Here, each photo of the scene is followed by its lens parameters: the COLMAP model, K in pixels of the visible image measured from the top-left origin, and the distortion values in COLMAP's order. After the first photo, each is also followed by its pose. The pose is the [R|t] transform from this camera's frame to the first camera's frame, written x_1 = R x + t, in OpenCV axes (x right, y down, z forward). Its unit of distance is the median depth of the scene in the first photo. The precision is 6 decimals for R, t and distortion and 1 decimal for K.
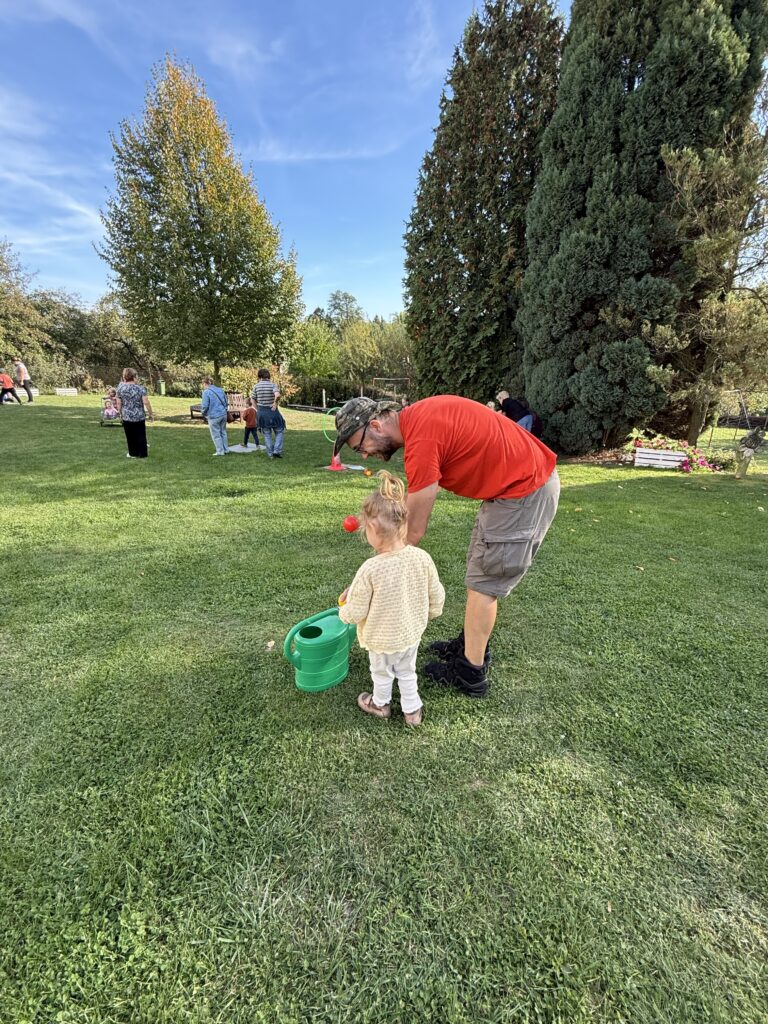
lens RADIAL K [[457.2, 0, 384.0], [0, 457.2, 512.0], [0, 0, 1]] dist [0.002166, -0.000126]
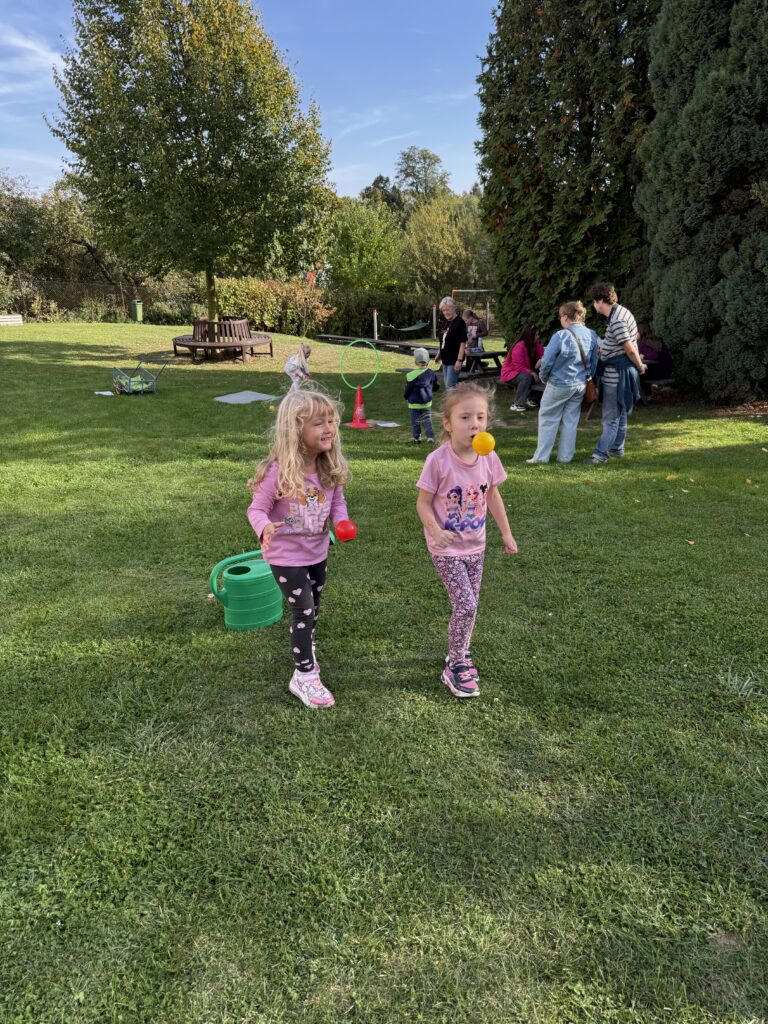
lens RADIAL K [[728.0, 0, 384.0], [0, 728.0, 512.0], [0, 0, 1]] dist [0.024237, -0.039123]
pose [[0.991501, 0.015830, -0.129131, 0.062380], [-0.014126, 0.999801, 0.014101, 0.018880], [0.129329, -0.012157, 0.991527, -0.091886]]
